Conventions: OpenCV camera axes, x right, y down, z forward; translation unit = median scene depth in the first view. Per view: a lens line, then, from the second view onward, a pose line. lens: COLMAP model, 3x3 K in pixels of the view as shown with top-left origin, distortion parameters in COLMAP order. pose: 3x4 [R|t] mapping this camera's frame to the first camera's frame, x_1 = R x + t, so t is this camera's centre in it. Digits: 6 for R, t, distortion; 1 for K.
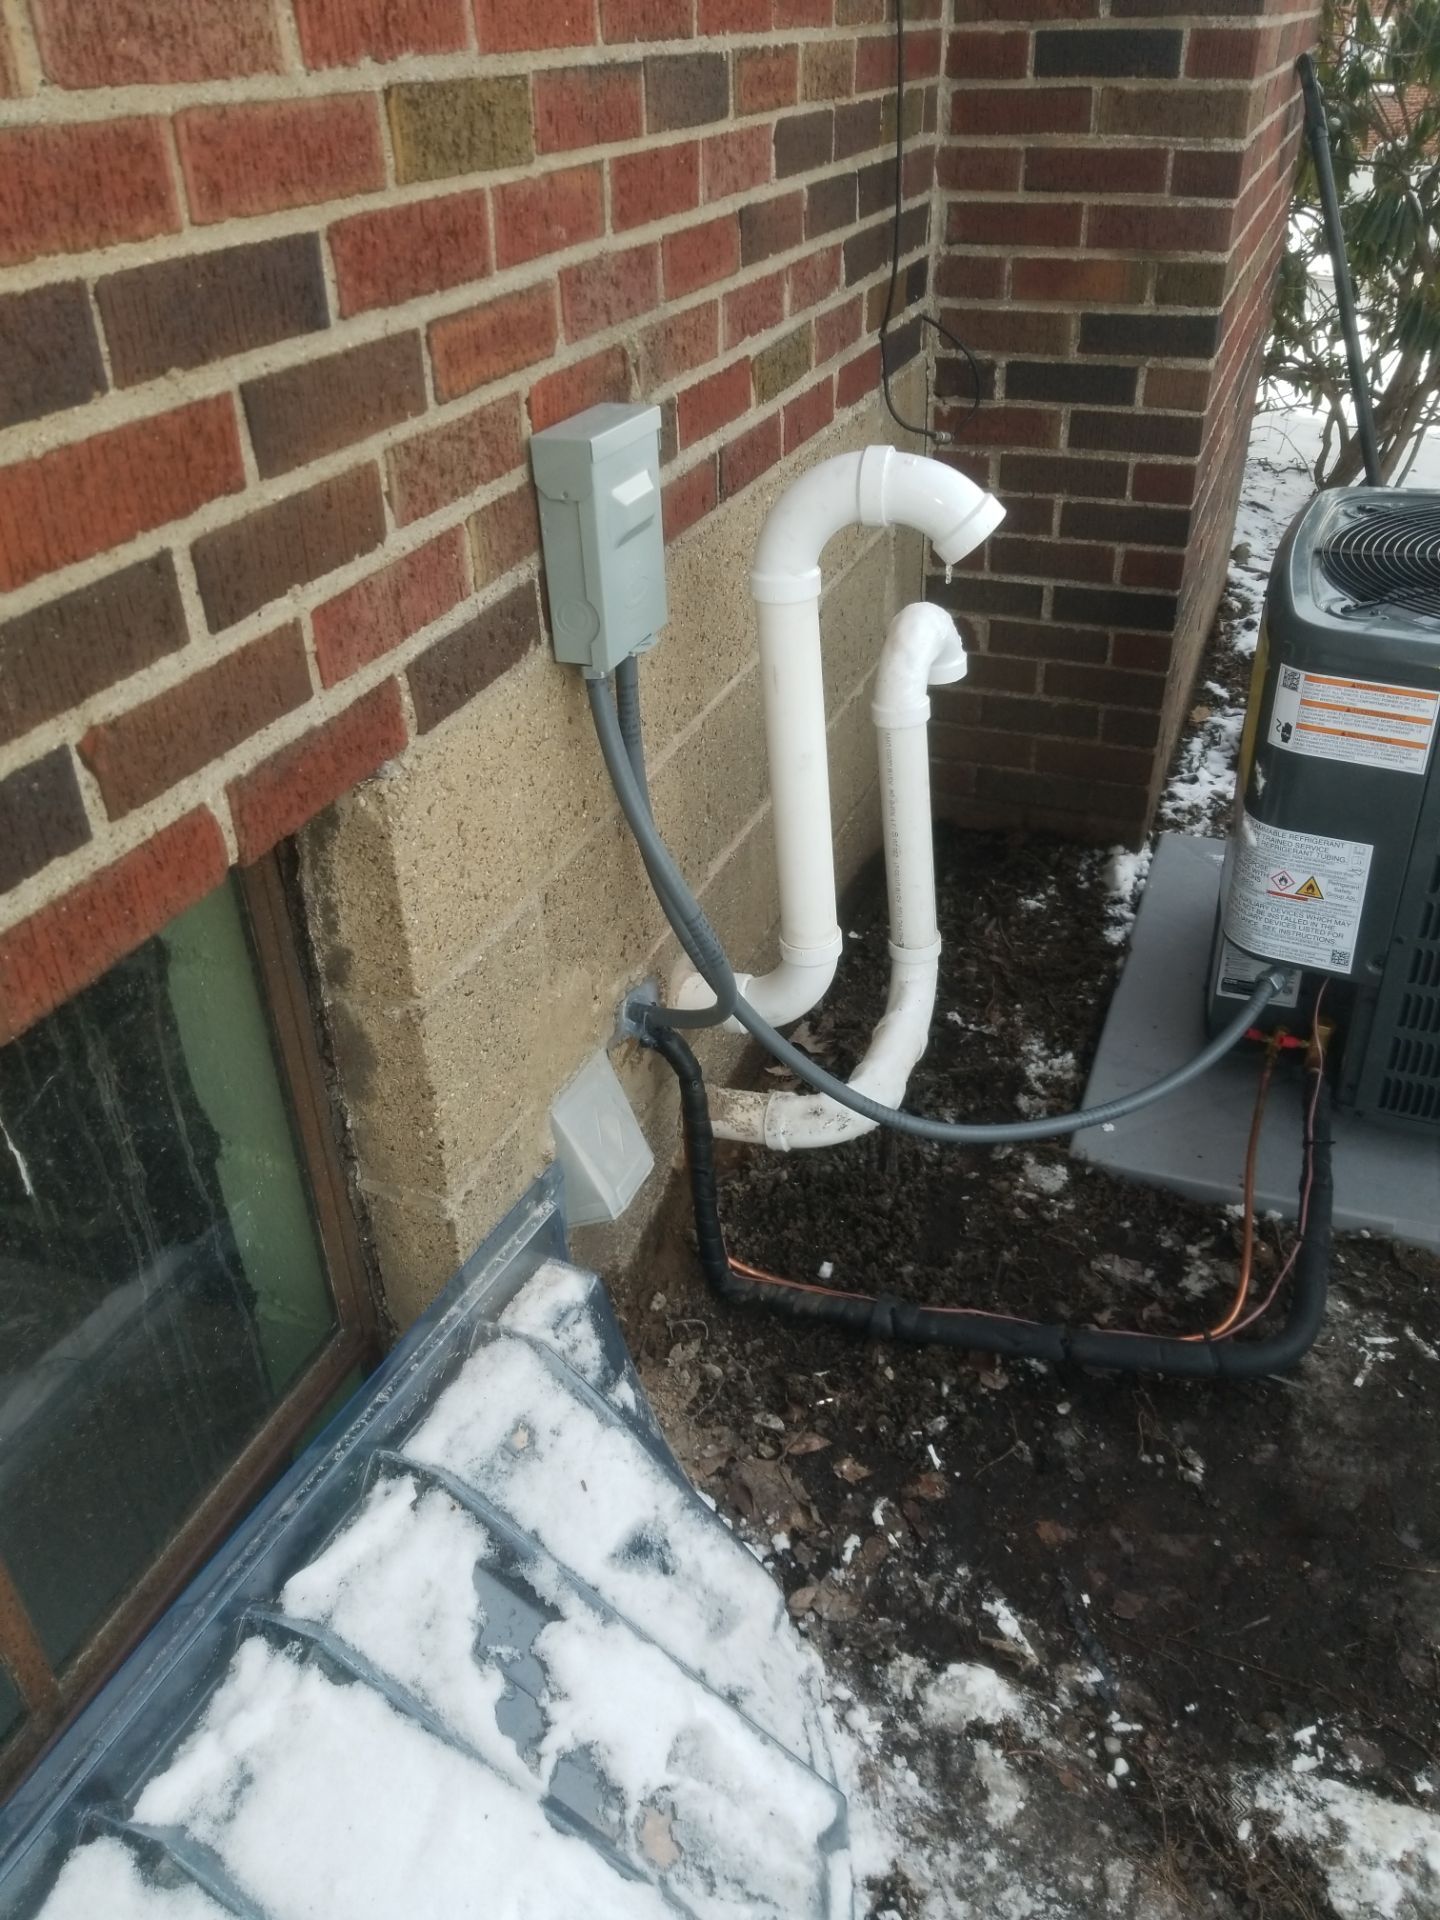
lens RADIAL K [[1525.1, 0, 723.9], [0, 1525.1, 953.3], [0, 0, 1]] dist [-0.004425, -0.008342]
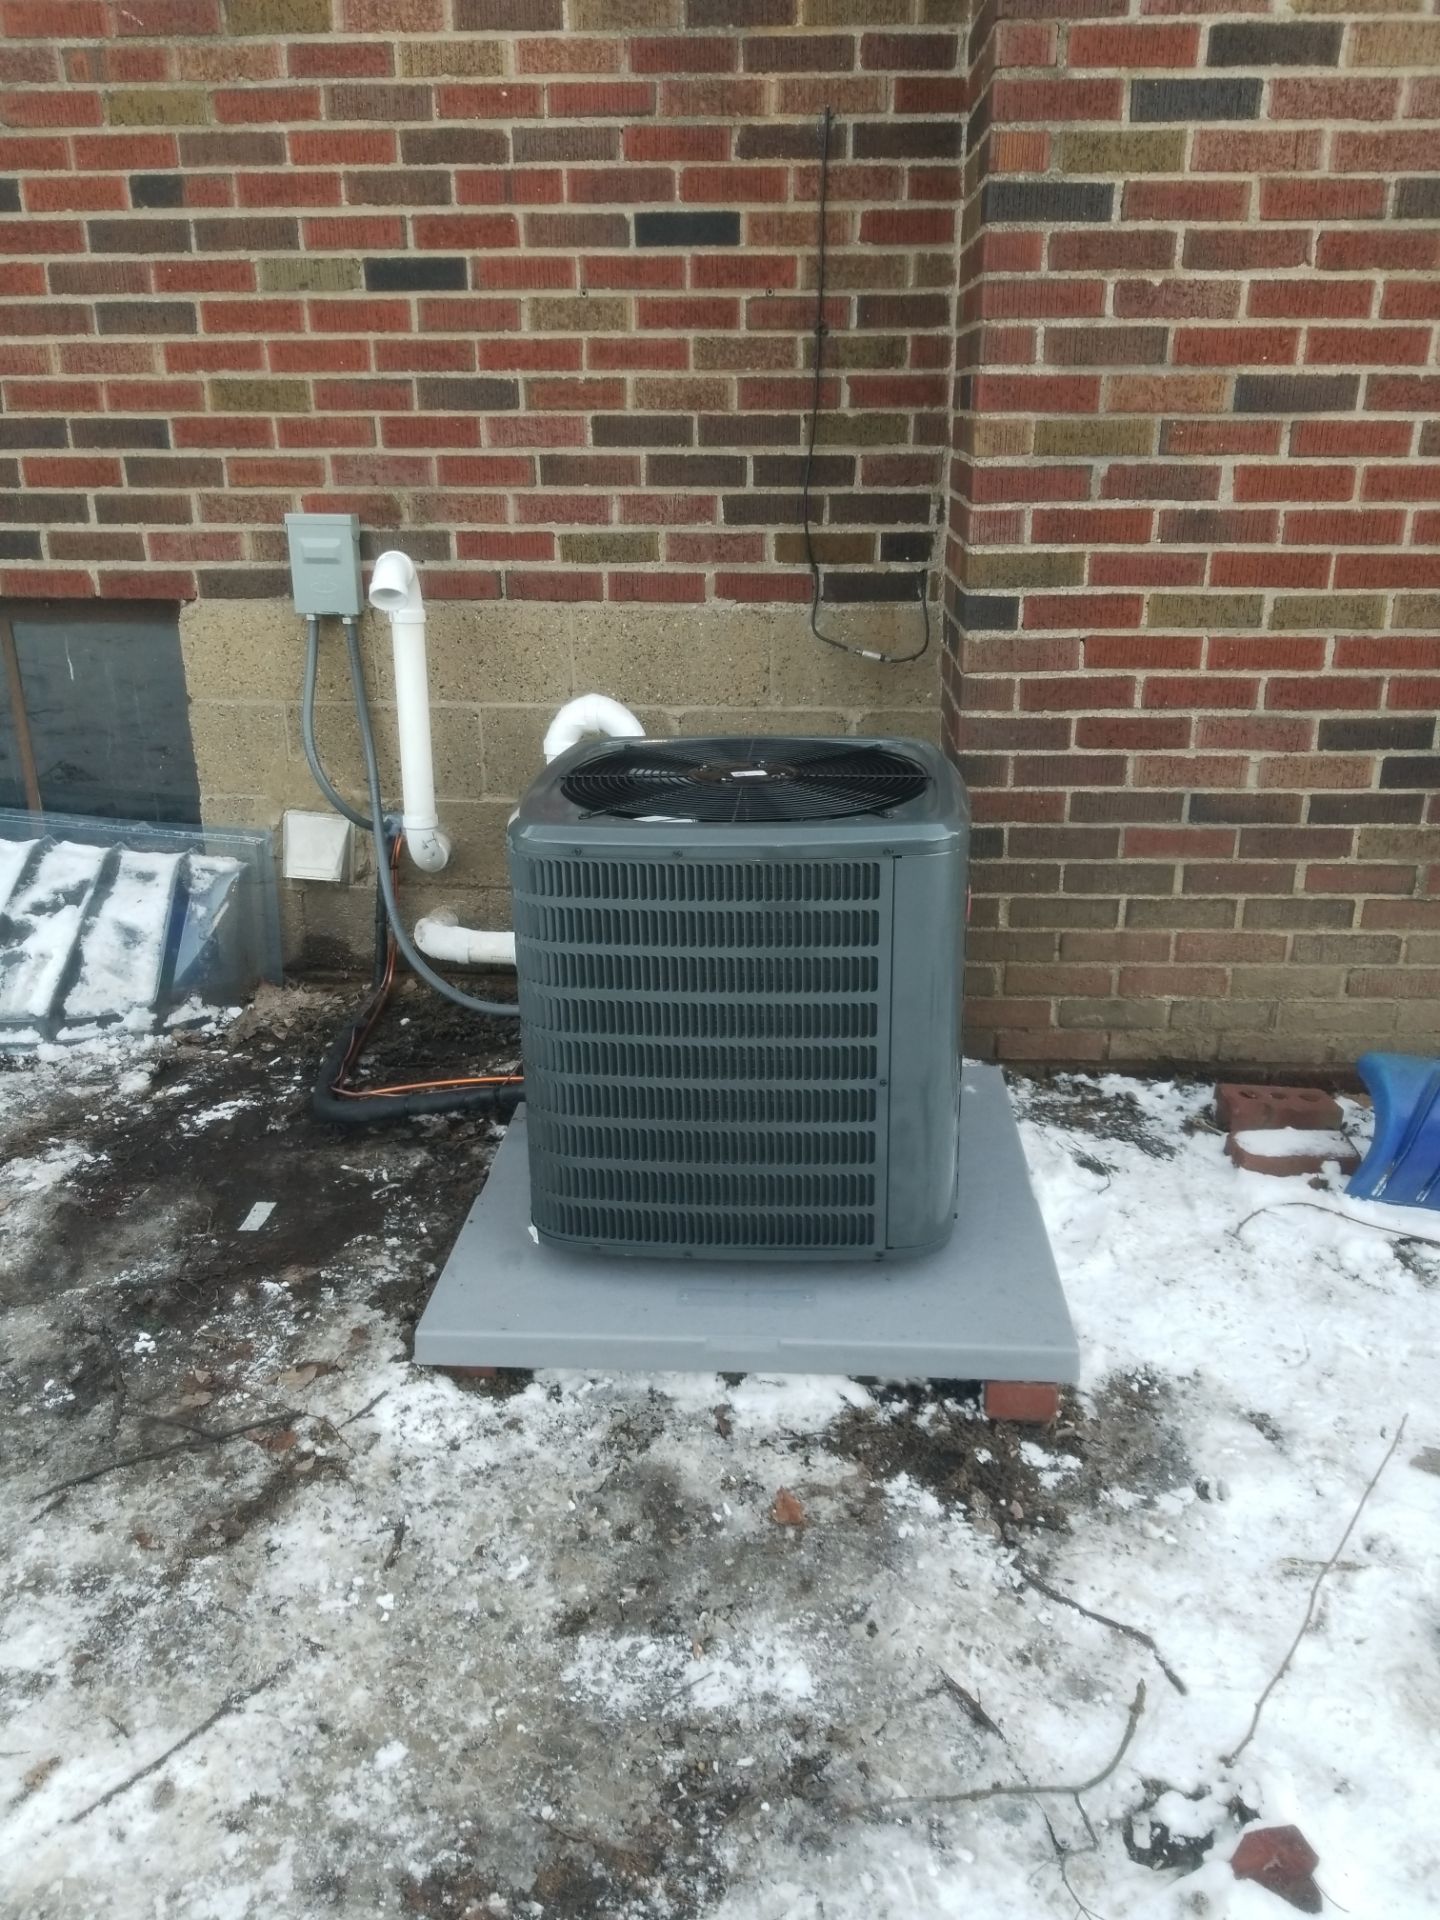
lens RADIAL K [[1525.1, 0, 721.7], [0, 1525.1, 962.2], [0, 0, 1]] dist [-0.004425, -0.008342]
pose [[0.295537, 0.354107, -0.887280, 3.015827], [-0.509707, 0.843974, 0.167050, -0.577092], [0.807996, 0.402883, 0.429916, 0.921577]]
